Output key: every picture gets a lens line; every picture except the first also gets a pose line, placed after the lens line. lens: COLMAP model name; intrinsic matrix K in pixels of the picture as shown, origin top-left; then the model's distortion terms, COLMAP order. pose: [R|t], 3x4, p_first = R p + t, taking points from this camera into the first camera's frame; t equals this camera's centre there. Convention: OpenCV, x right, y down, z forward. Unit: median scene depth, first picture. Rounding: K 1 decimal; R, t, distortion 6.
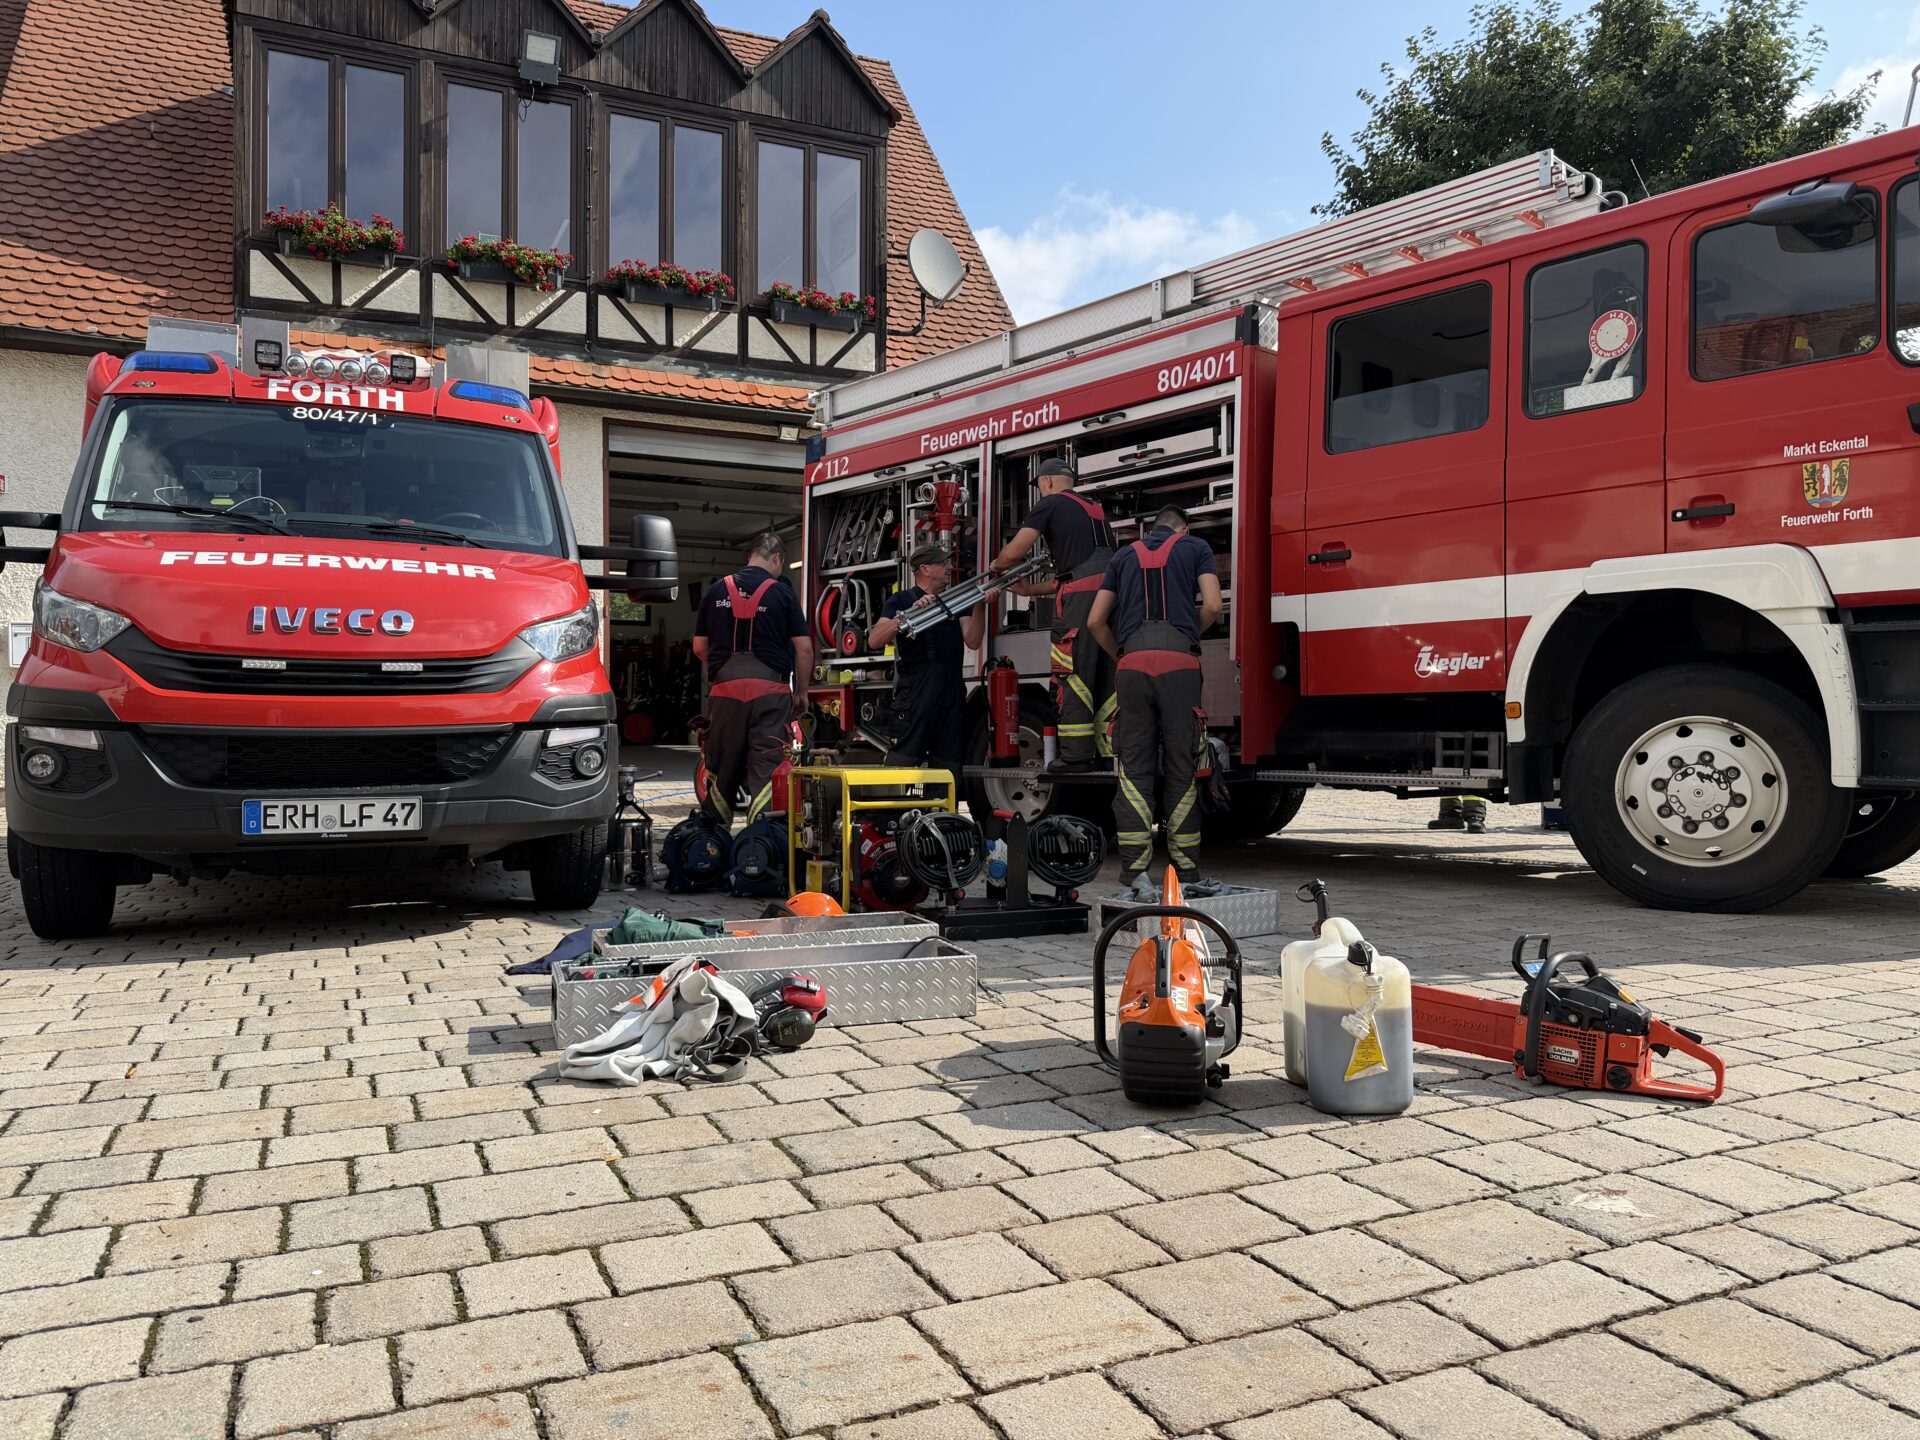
lens RADIAL K [[1347.1, 0, 893.0], [0, 1347.1, 713.6], [0, 0, 1]] dist [0.167991, -0.288151]
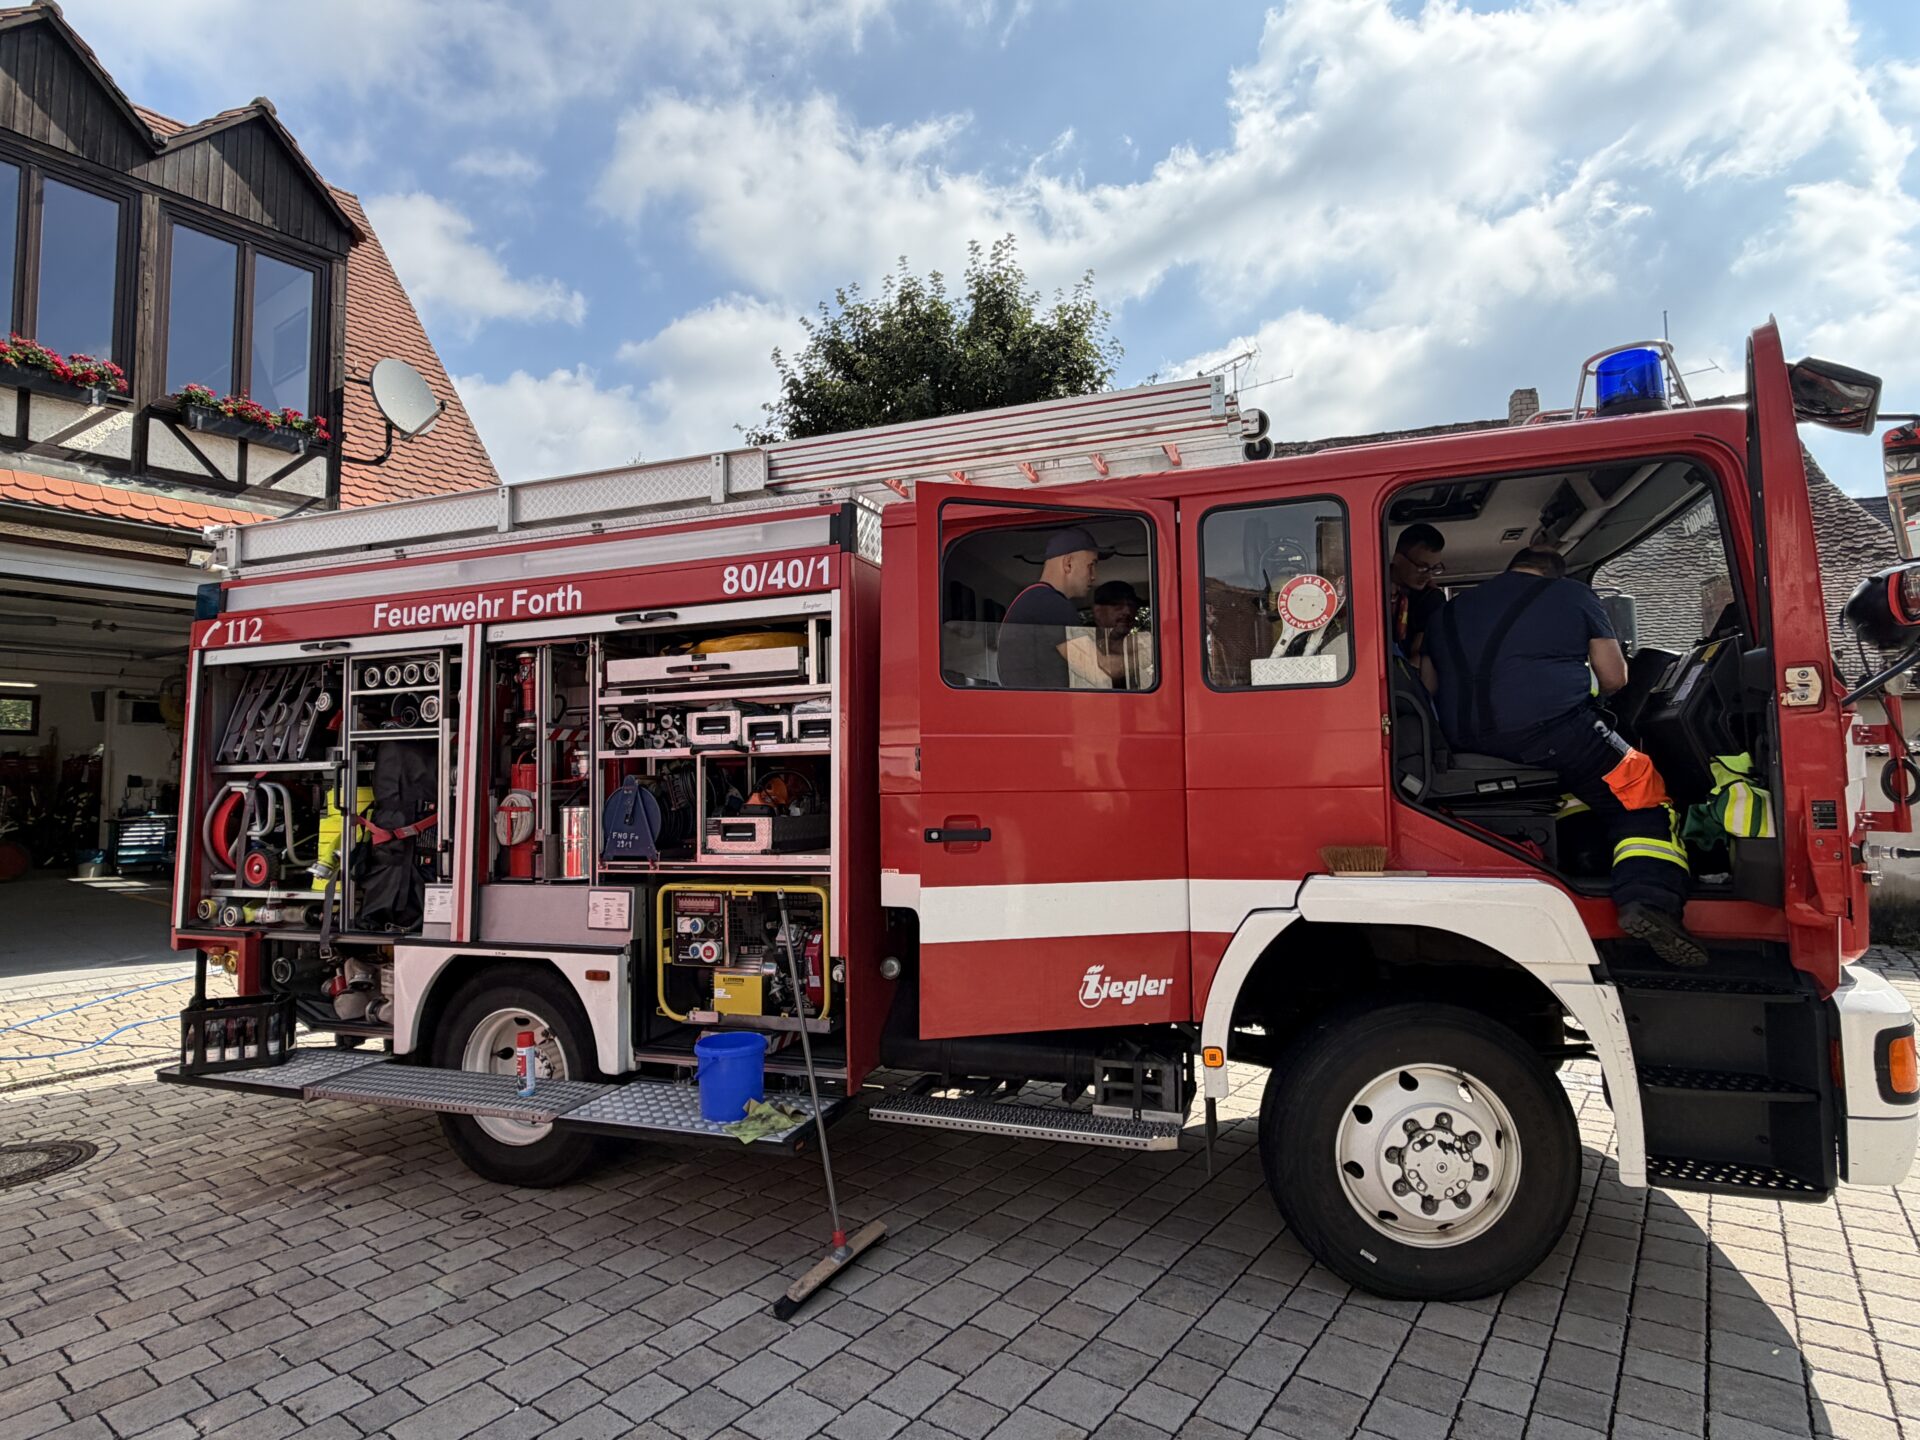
lens RADIAL K [[989.5, 0, 964.3], [0, 989.5, 693.7], [0, 0, 1]] dist [-0.012234, -0.000376]
pose [[0.852026, 0.021159, 0.523071, 0.015262], [0.017023, 0.997535, -0.068080, -0.118320], [-0.523222, 0.066911, 0.849566, 0.389824]]
